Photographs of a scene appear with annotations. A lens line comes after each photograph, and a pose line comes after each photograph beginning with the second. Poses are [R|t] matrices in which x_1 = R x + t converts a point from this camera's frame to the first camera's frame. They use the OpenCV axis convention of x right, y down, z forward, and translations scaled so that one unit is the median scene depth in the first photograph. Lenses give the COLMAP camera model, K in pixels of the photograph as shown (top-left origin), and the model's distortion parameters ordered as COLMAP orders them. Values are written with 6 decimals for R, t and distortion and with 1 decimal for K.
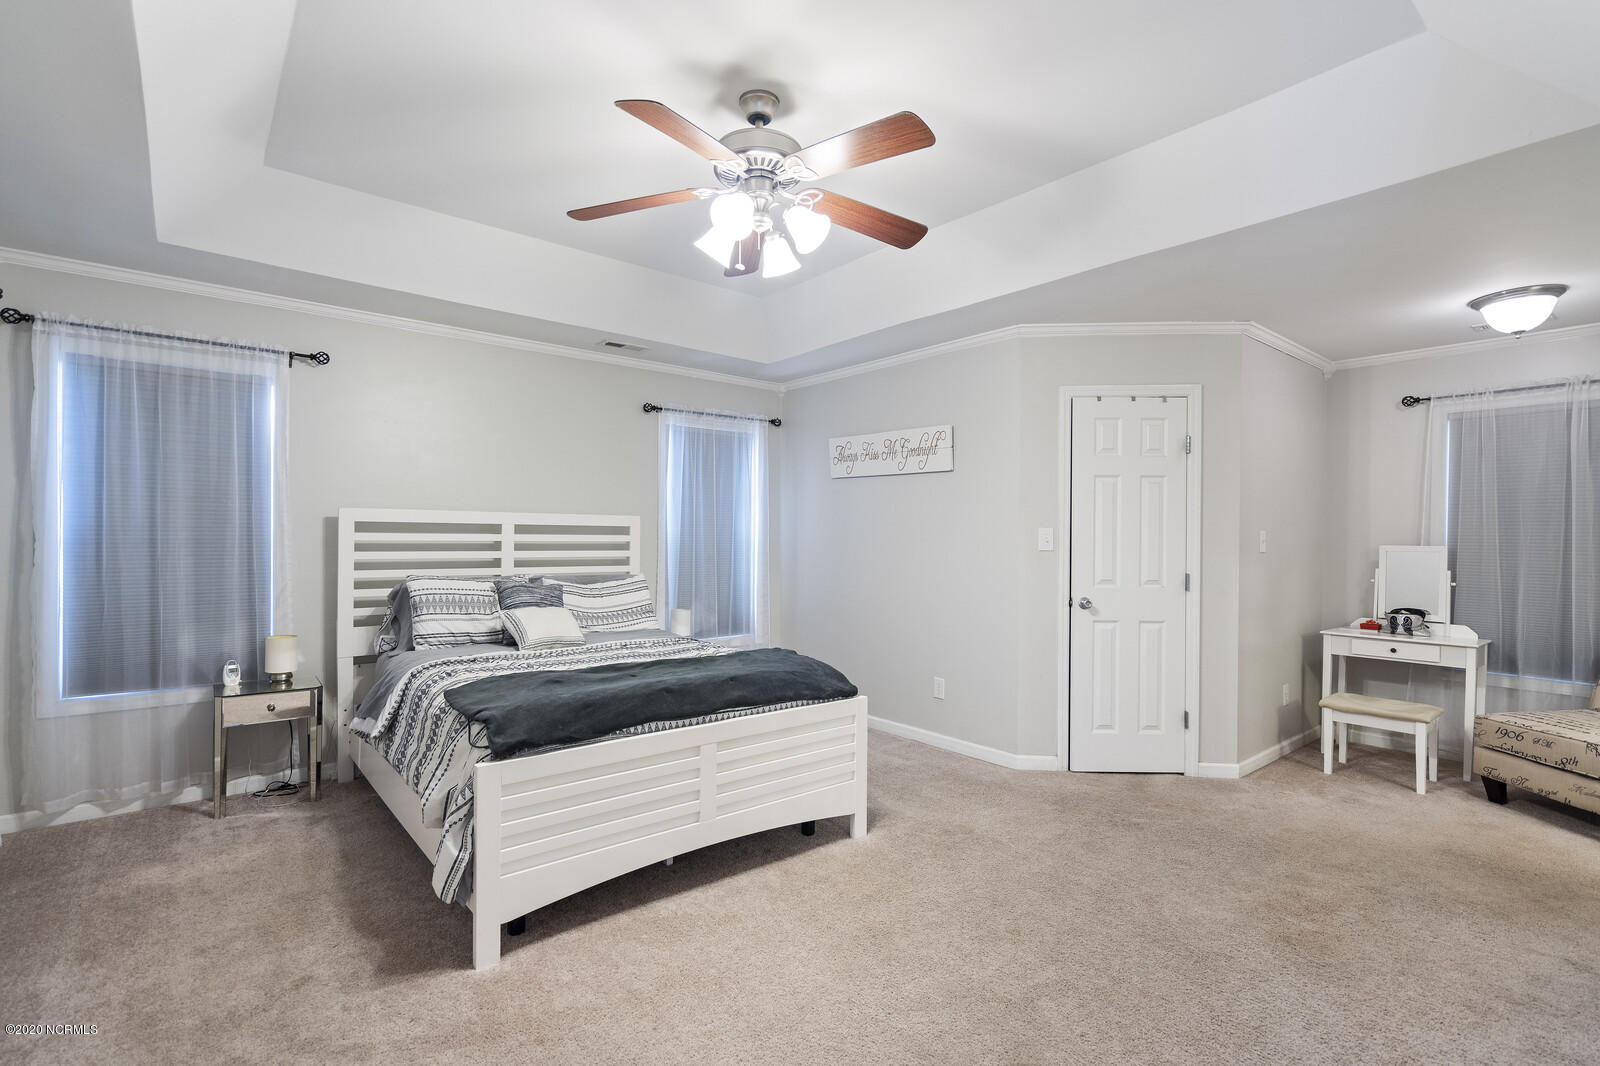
lens RADIAL K [[748.4, 0, 796.1], [0, 748.4, 537.5], [0, 0, 1]] dist [0.002364, 0.005615]
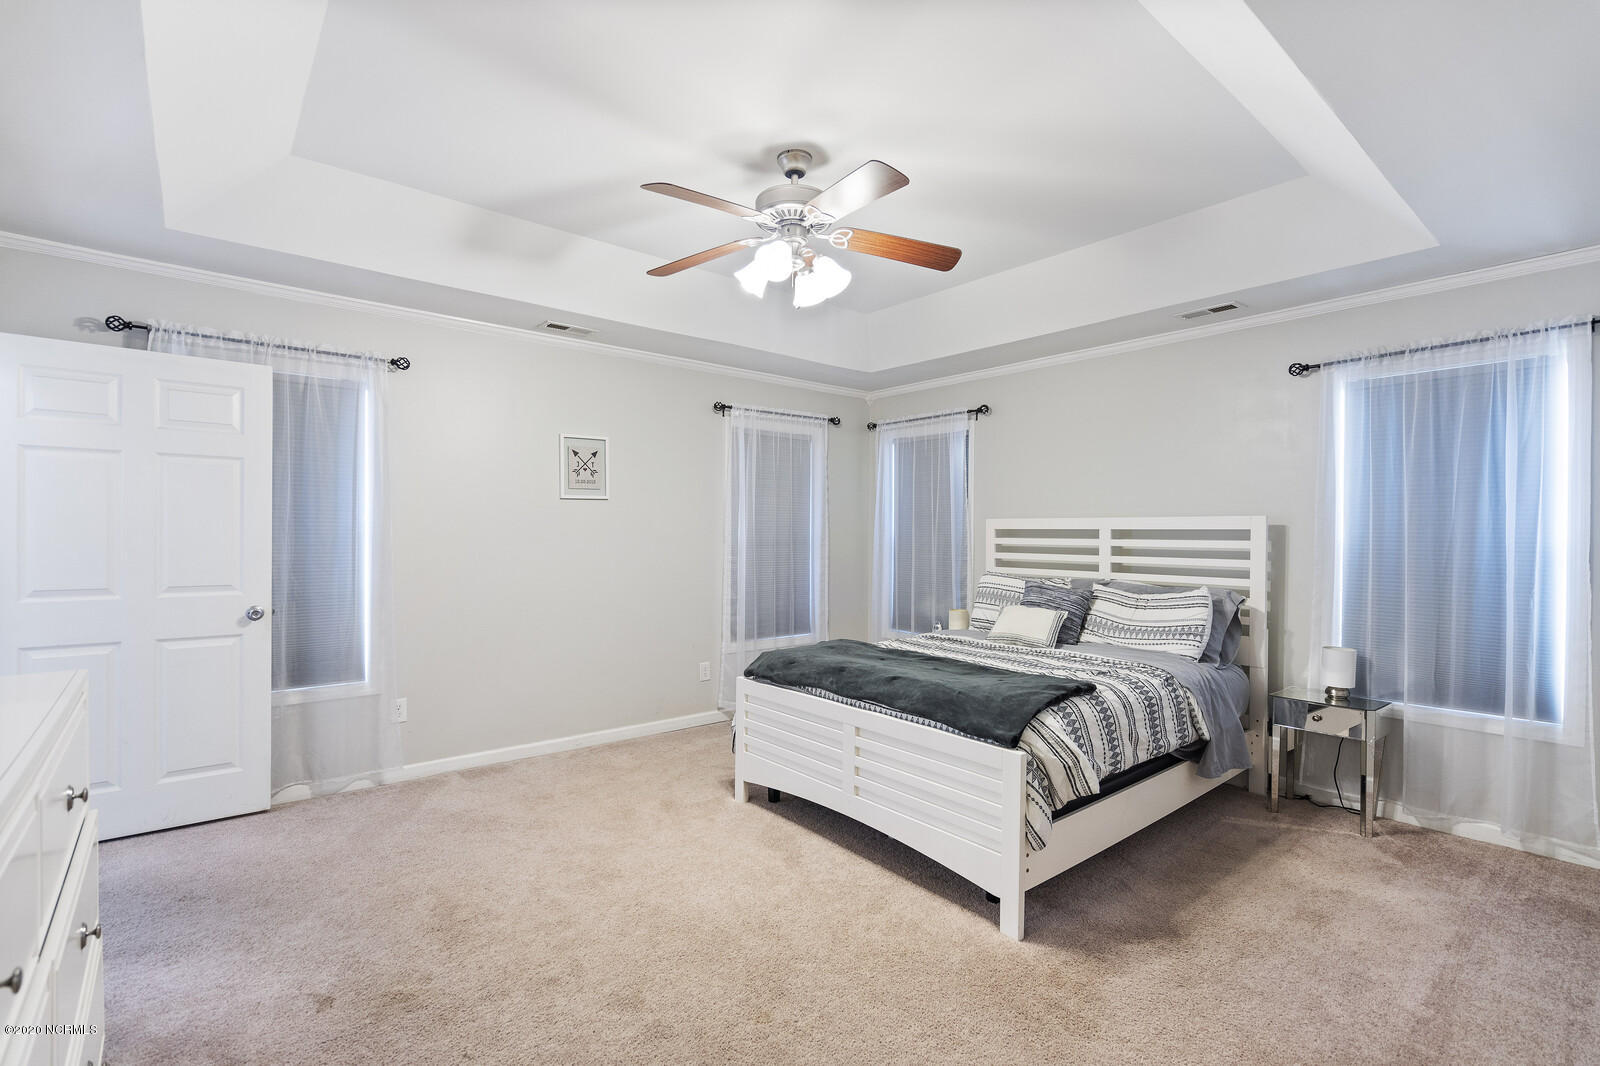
lens RADIAL K [[748.4, 0, 796.9], [0, 748.4, 539.1], [0, 0, 1]] dist [0.002364, 0.005615]
pose [[-0.003237, -0.000795, -0.999994, 0.636244], [-0.007501, 0.999972, -0.000770, -0.000365], [0.999967, 0.007498, -0.003243, 0.586002]]
